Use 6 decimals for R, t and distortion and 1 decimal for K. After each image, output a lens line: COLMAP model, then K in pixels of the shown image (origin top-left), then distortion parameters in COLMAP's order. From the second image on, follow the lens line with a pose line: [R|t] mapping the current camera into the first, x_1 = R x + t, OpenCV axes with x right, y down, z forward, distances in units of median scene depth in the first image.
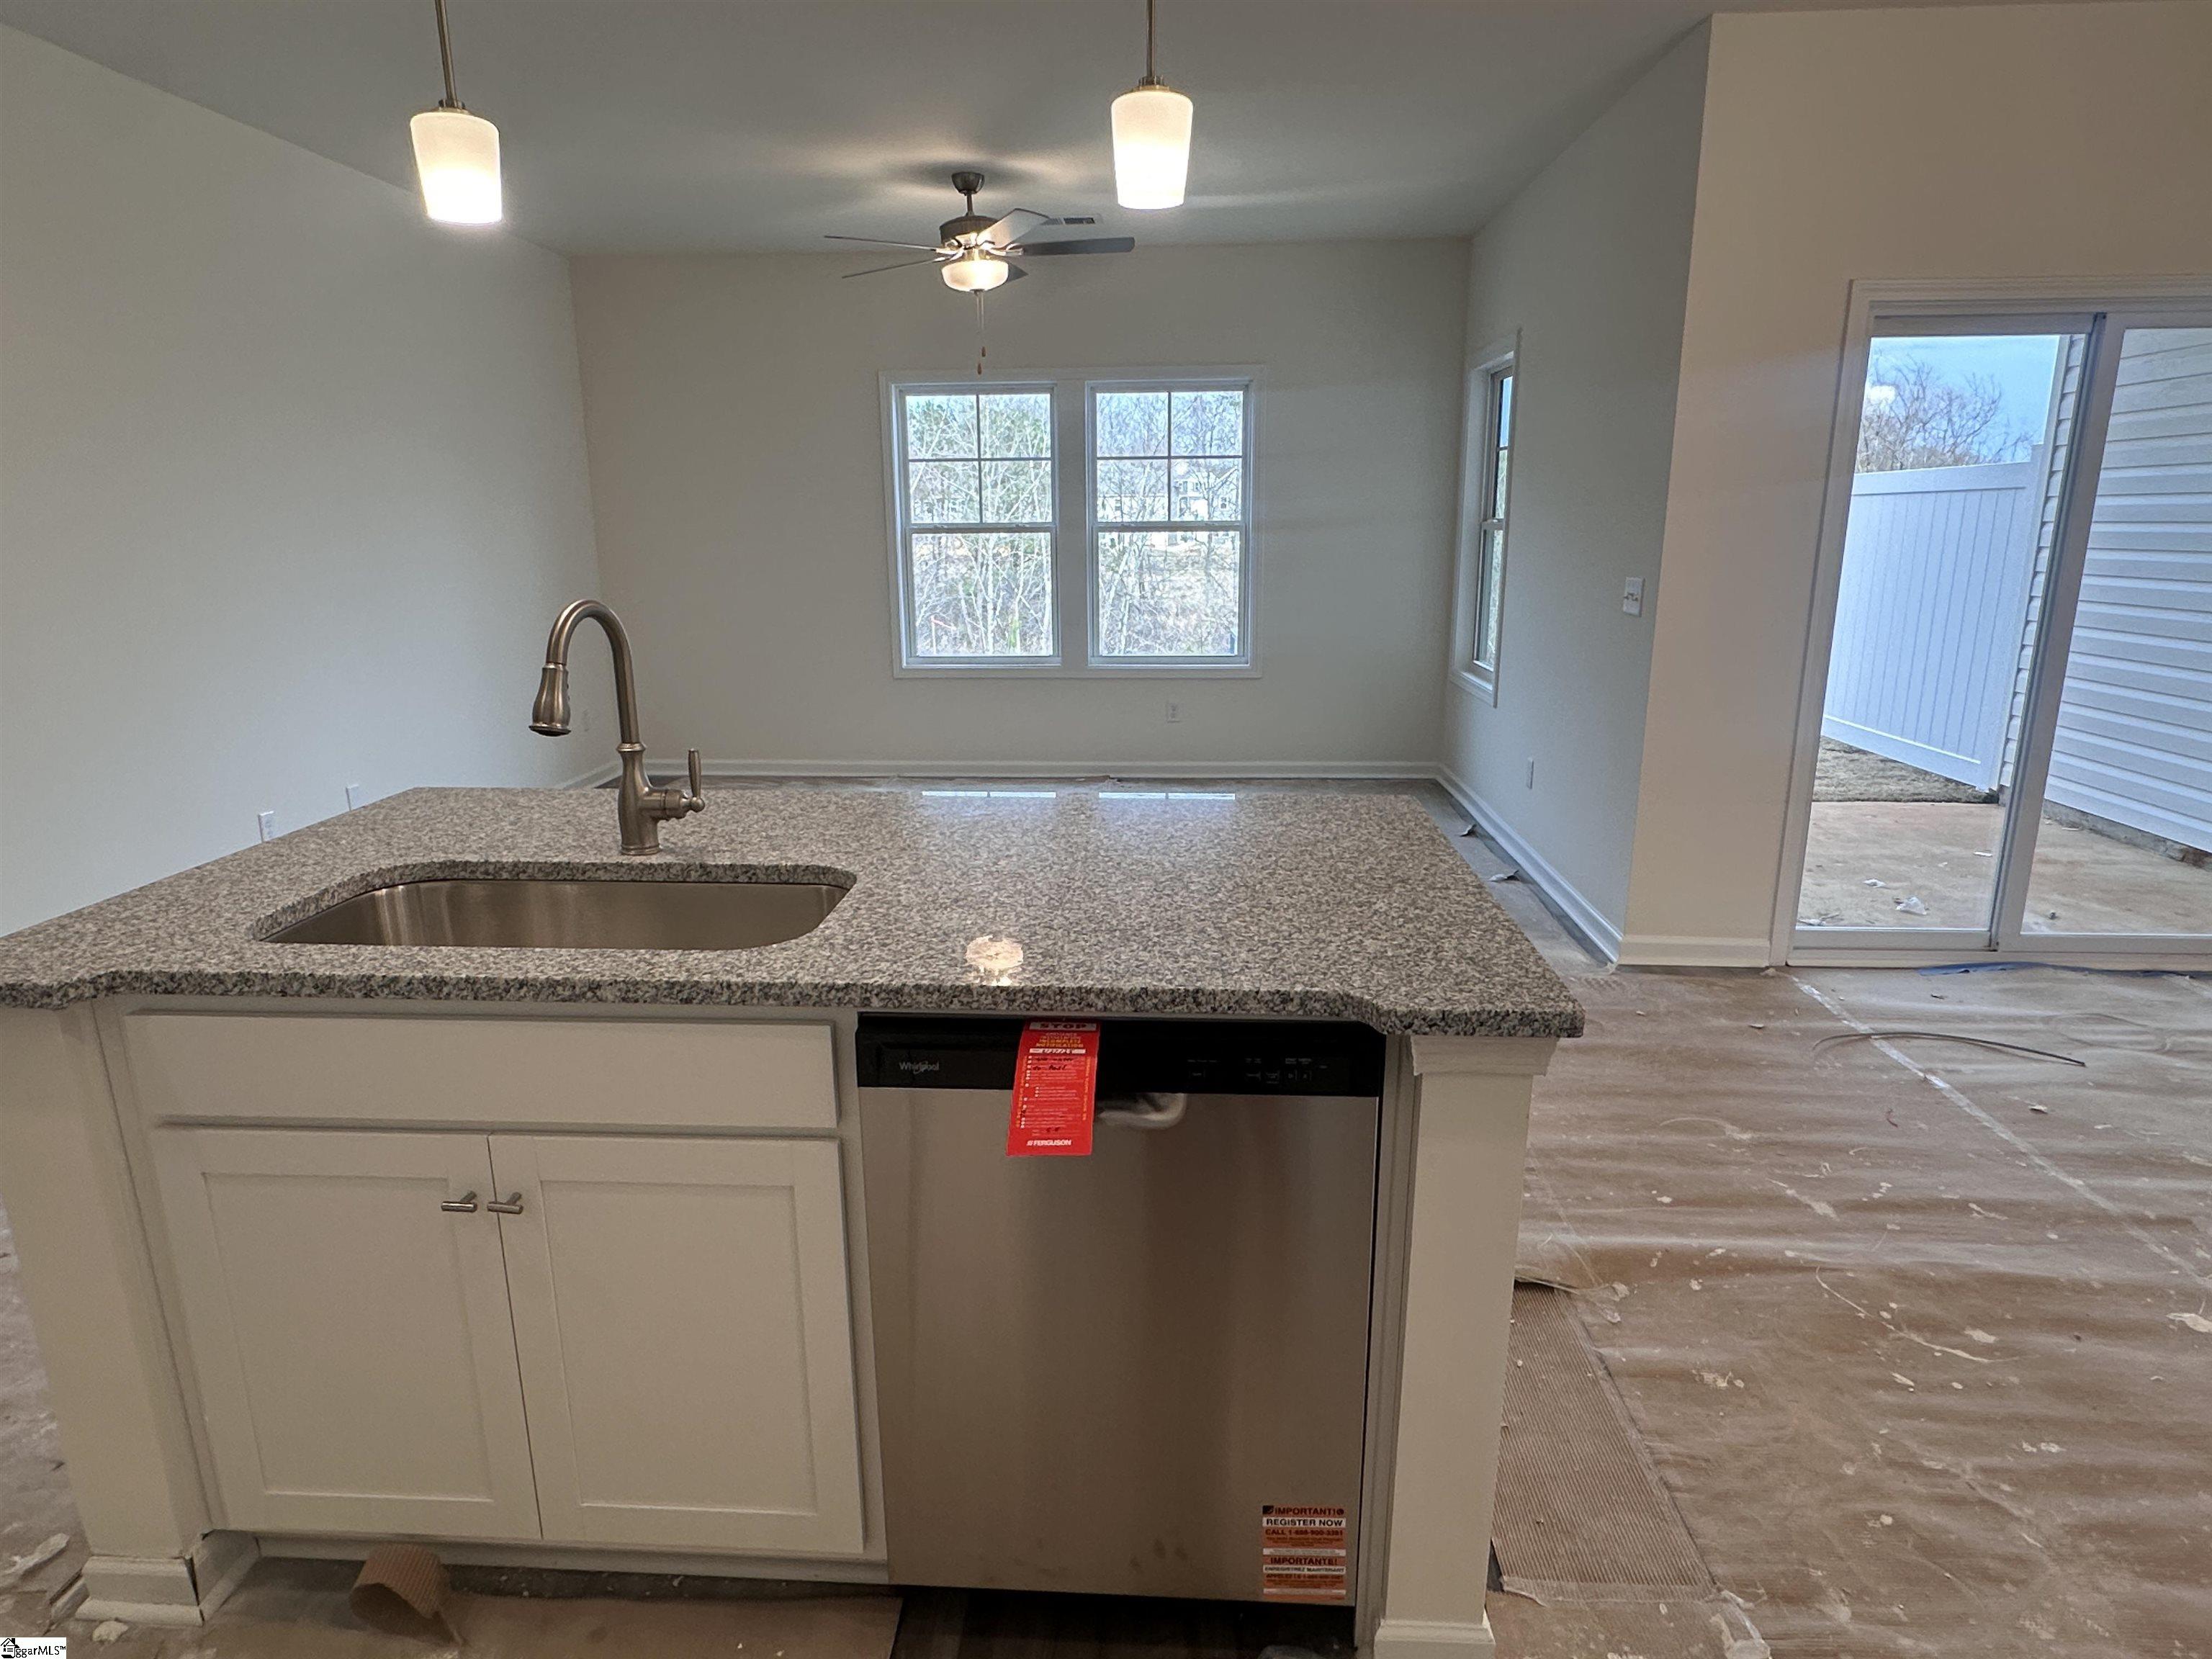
lens RADIAL K [[1296.1, 0, 1103.5], [0, 1296.1, 843.4], [0, 0, 1]] dist [-0.002575, 0.000430]
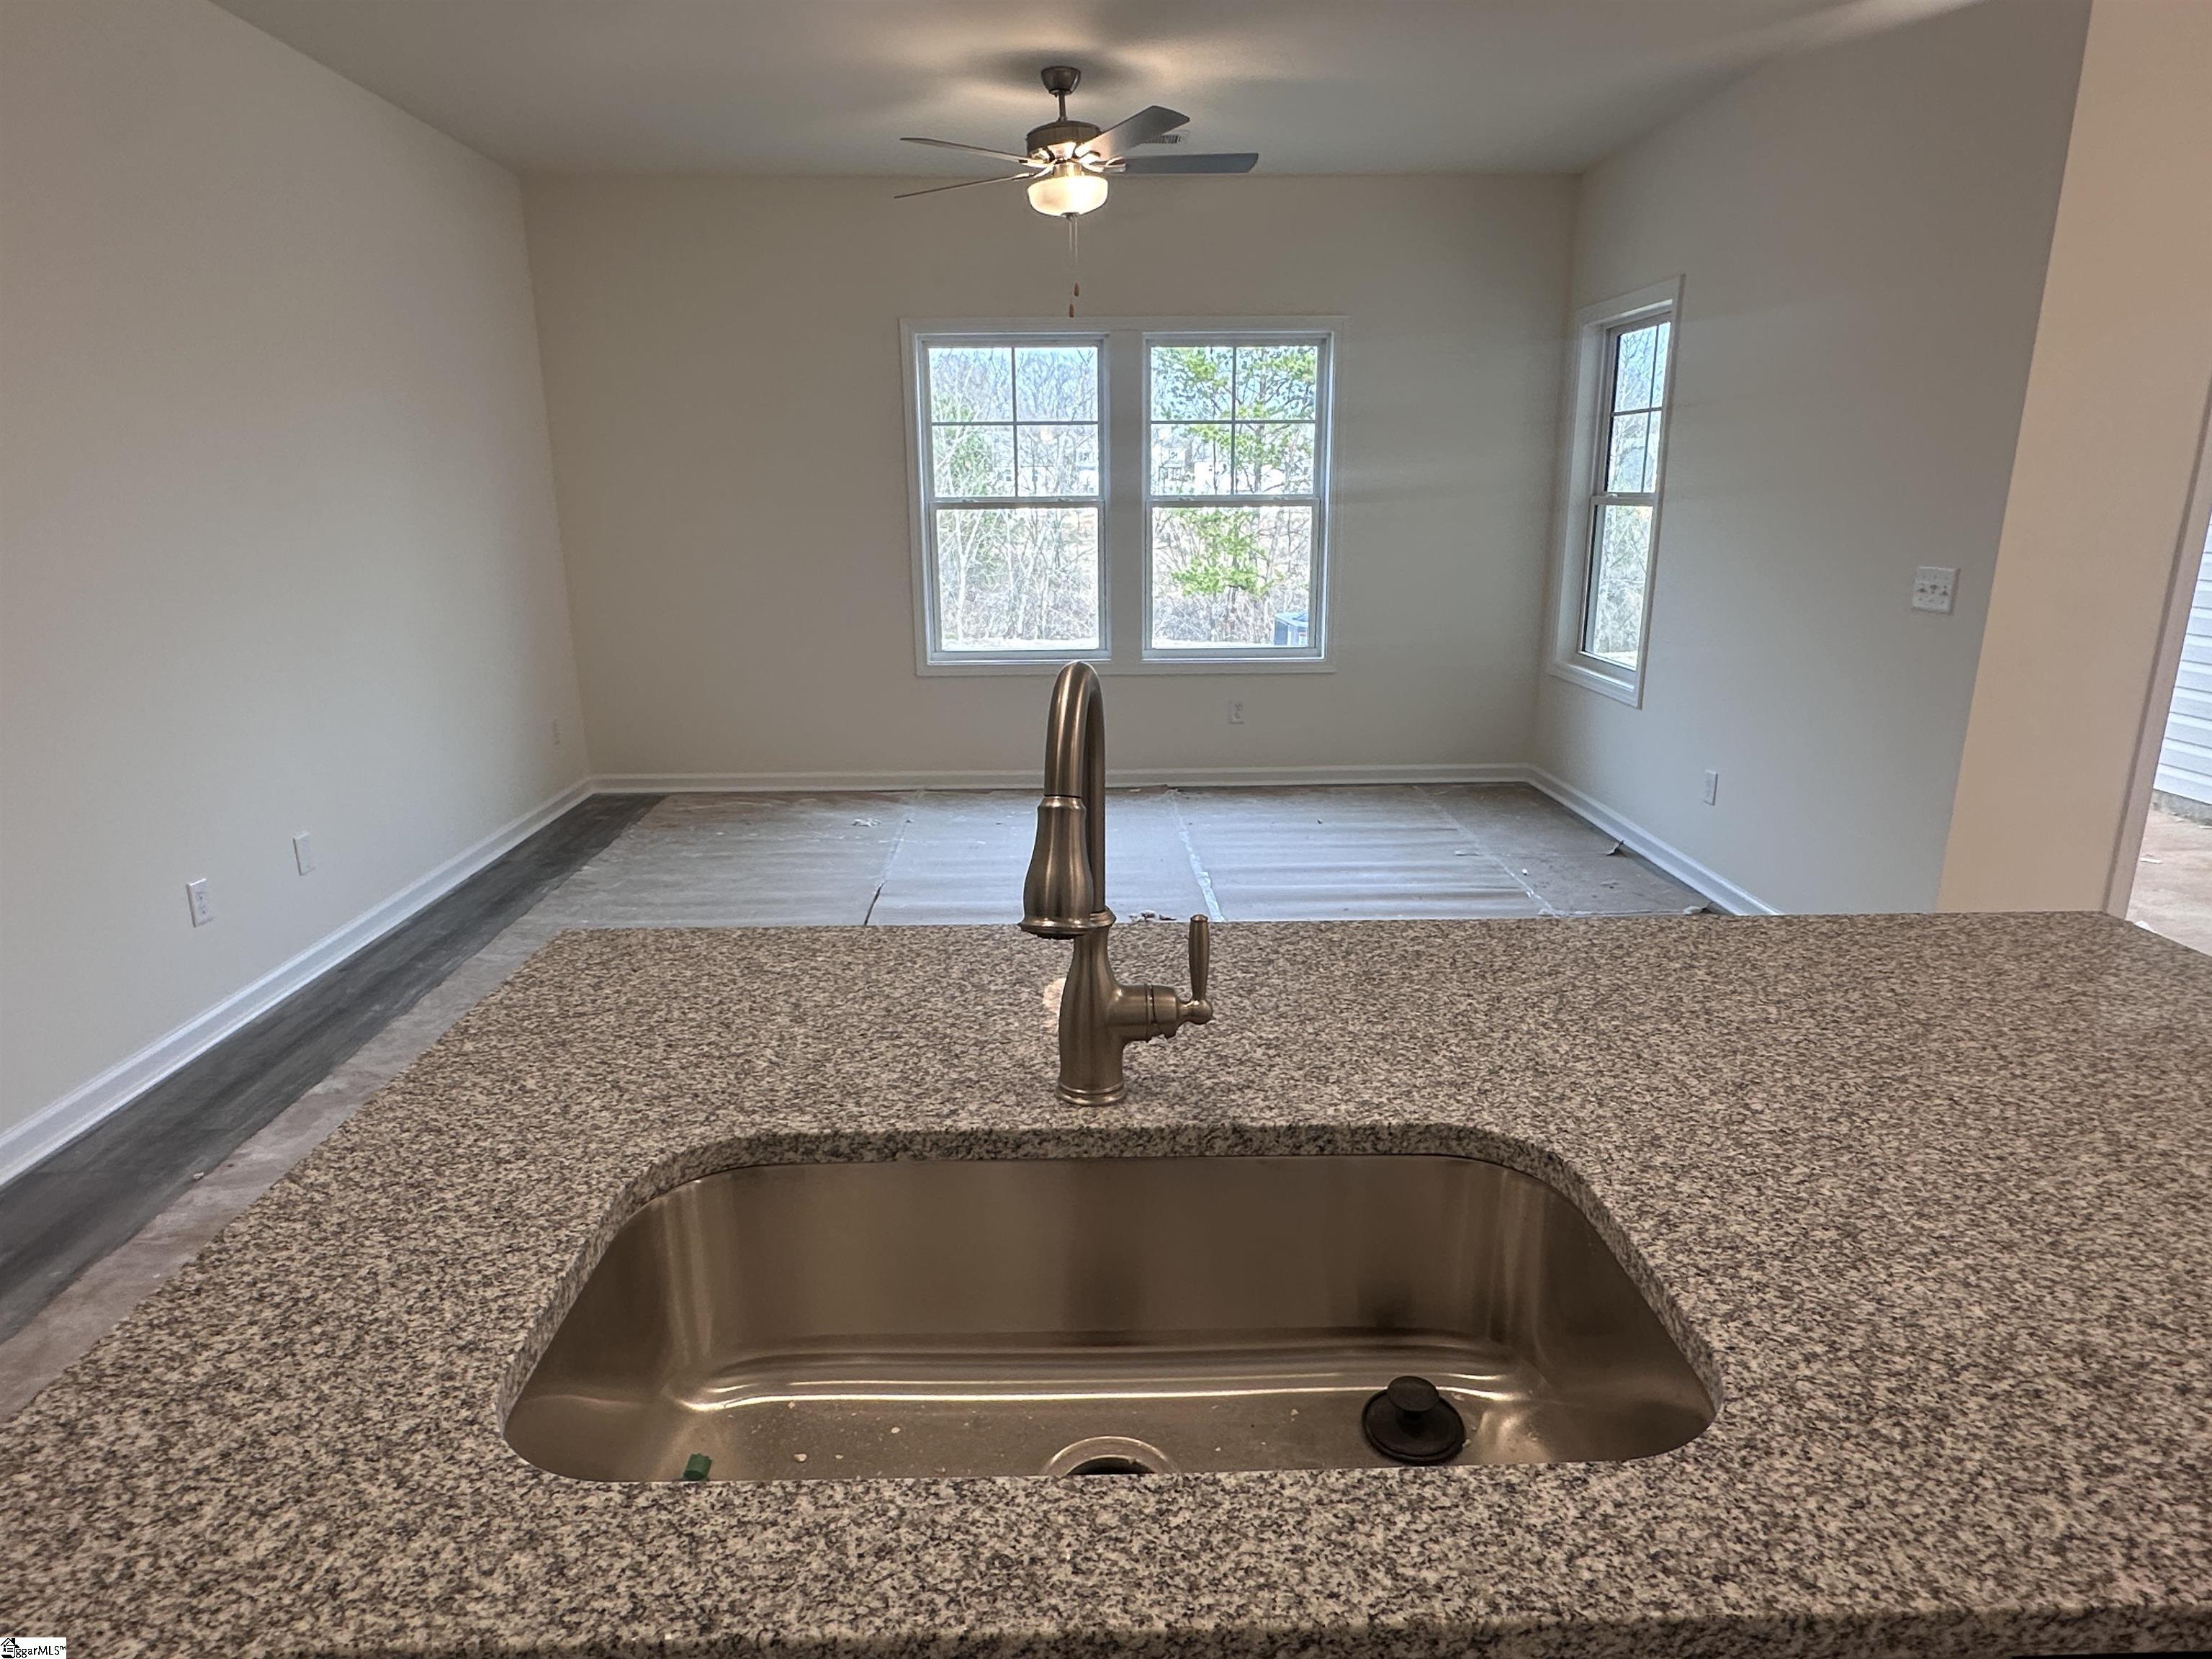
lens RADIAL K [[1296.1, 0, 1103.5], [0, 1296.1, 843.4], [0, 0, 1]] dist [-0.002575, 0.000430]
pose [[0.996238, -0.022407, 0.083712, -0.134620], [0.020618, 0.999541, 0.022183, -0.039179], [-0.084170, -0.020373, 0.996243, 0.147922]]
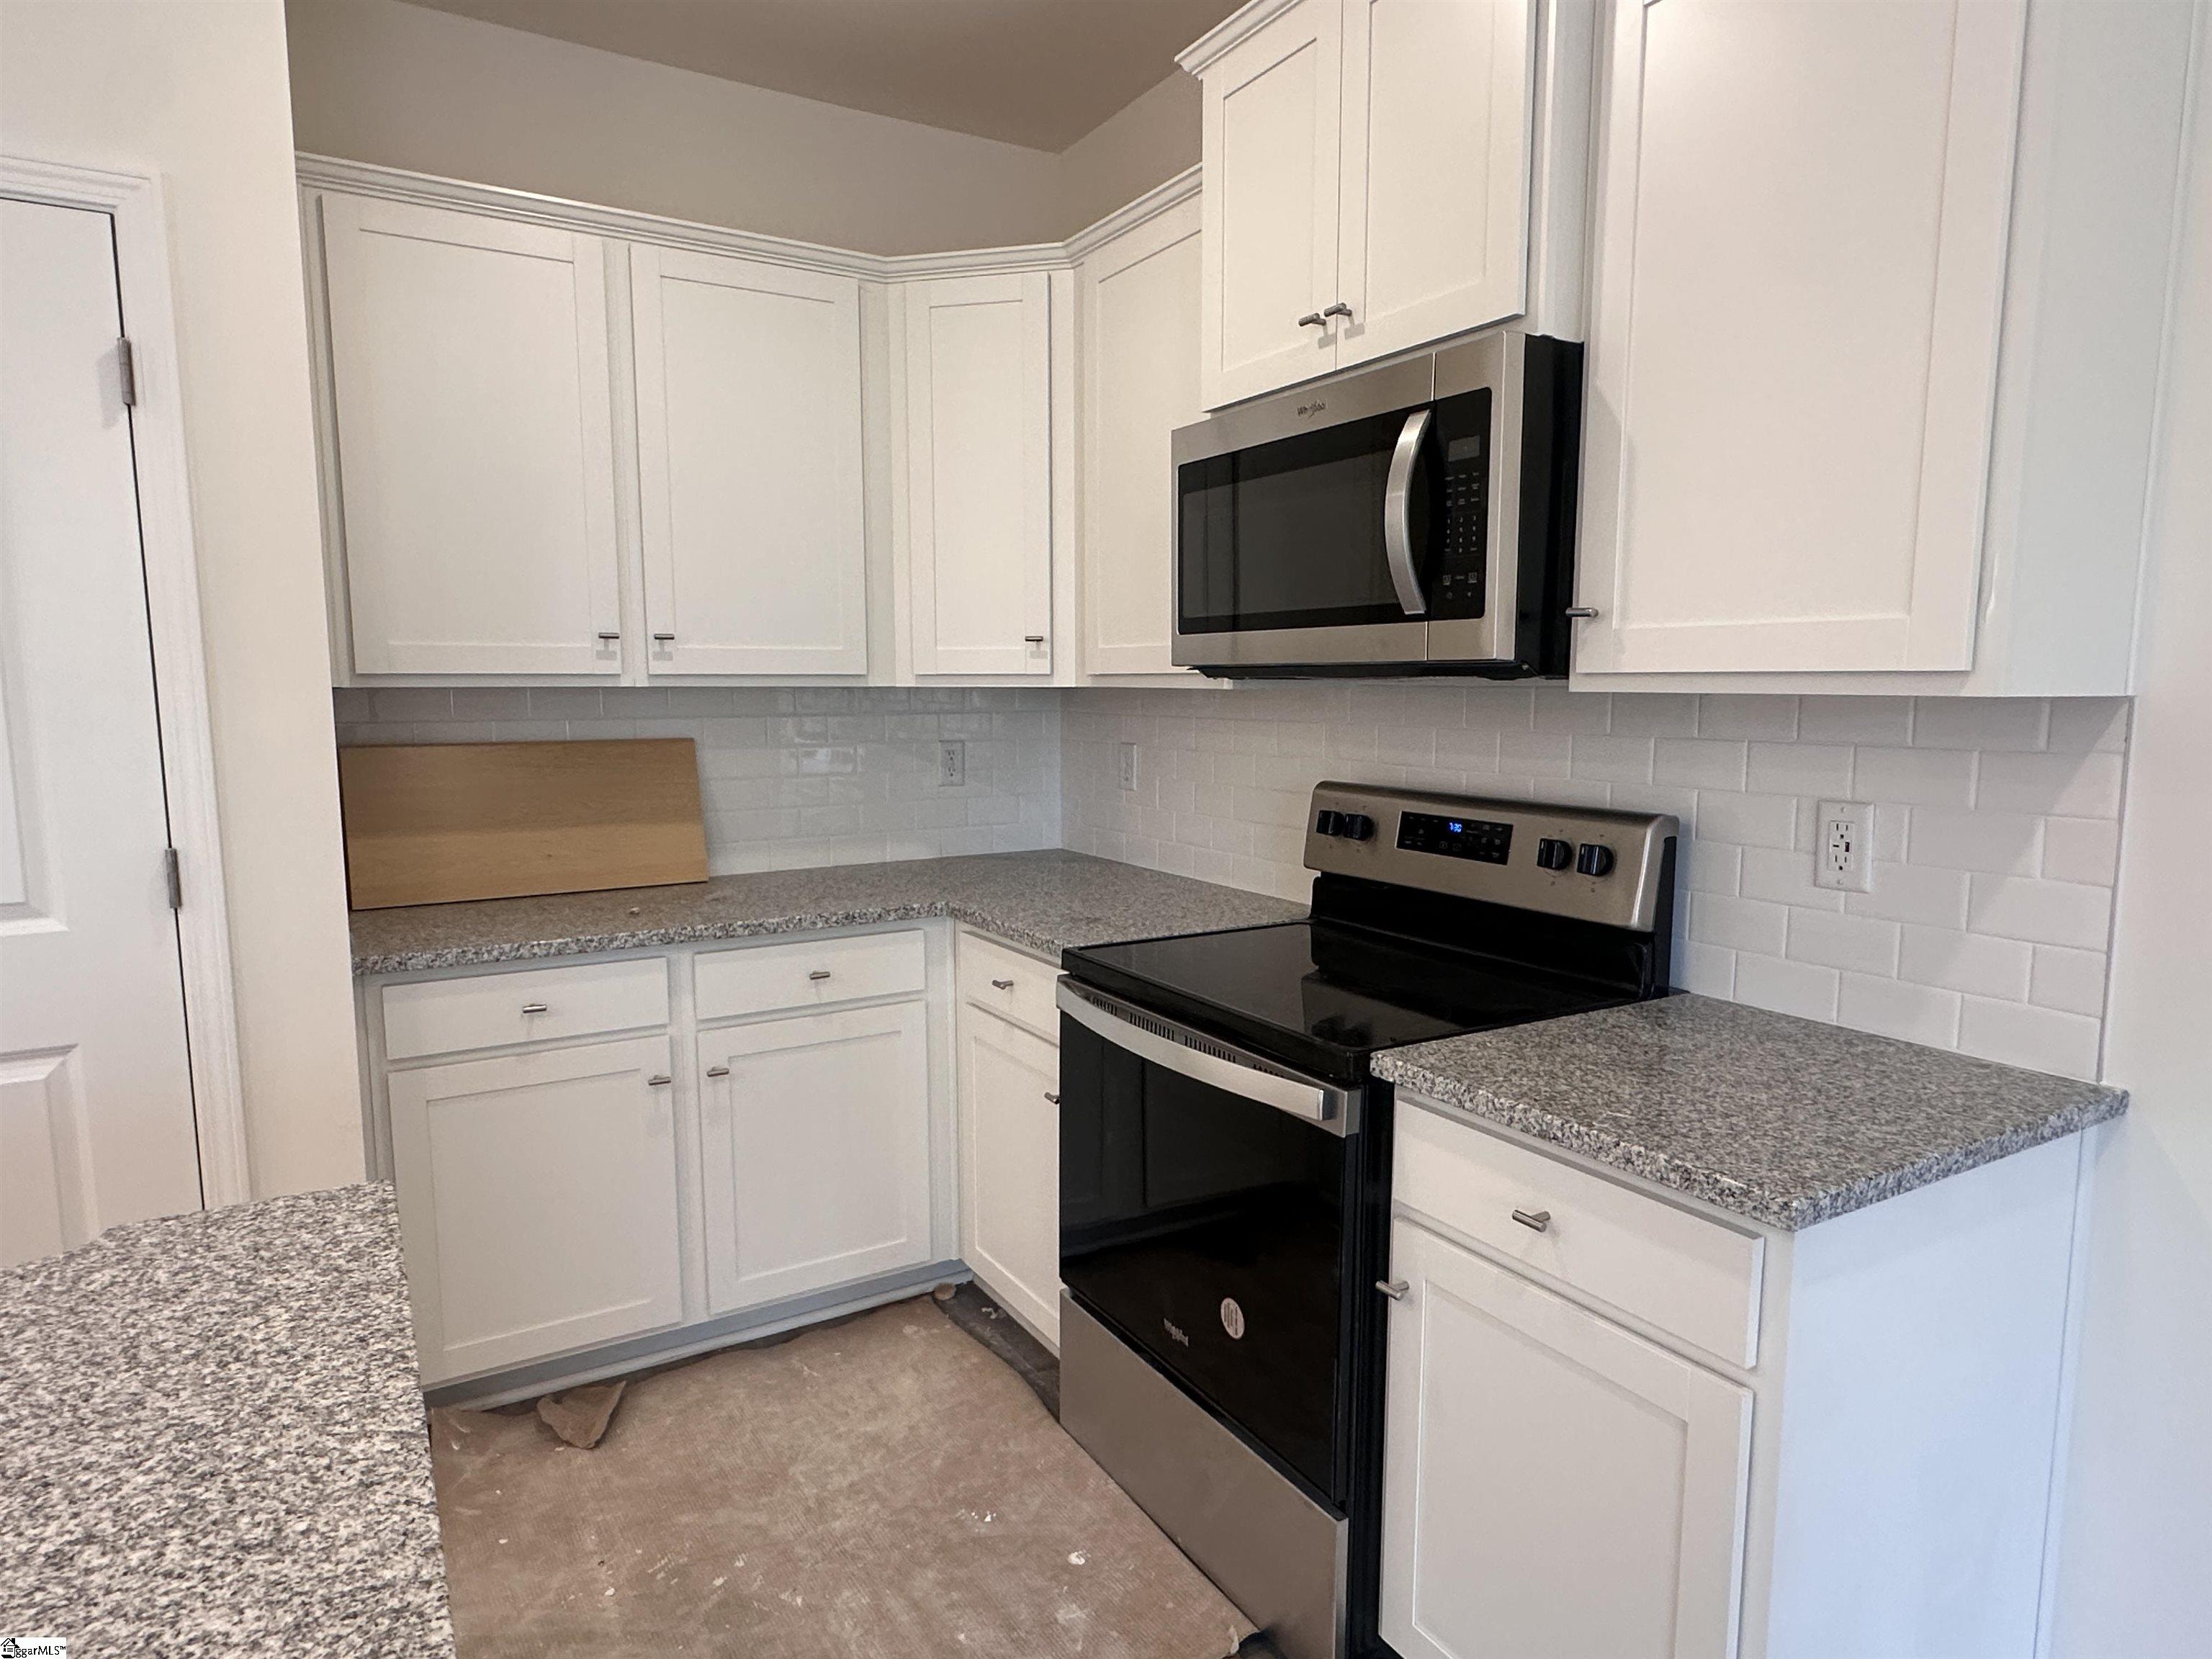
lens RADIAL K [[1296.1, 0, 1103.5], [0, 1296.1, 843.4], [0, 0, 1]] dist [-0.002575, 0.000430]
pose [[-0.824910, 0.068591, -0.561087, -0.216859], [-0.141750, 0.935793, 0.322798, -0.103390], [0.547203, 0.345814, -0.762222, 0.446744]]
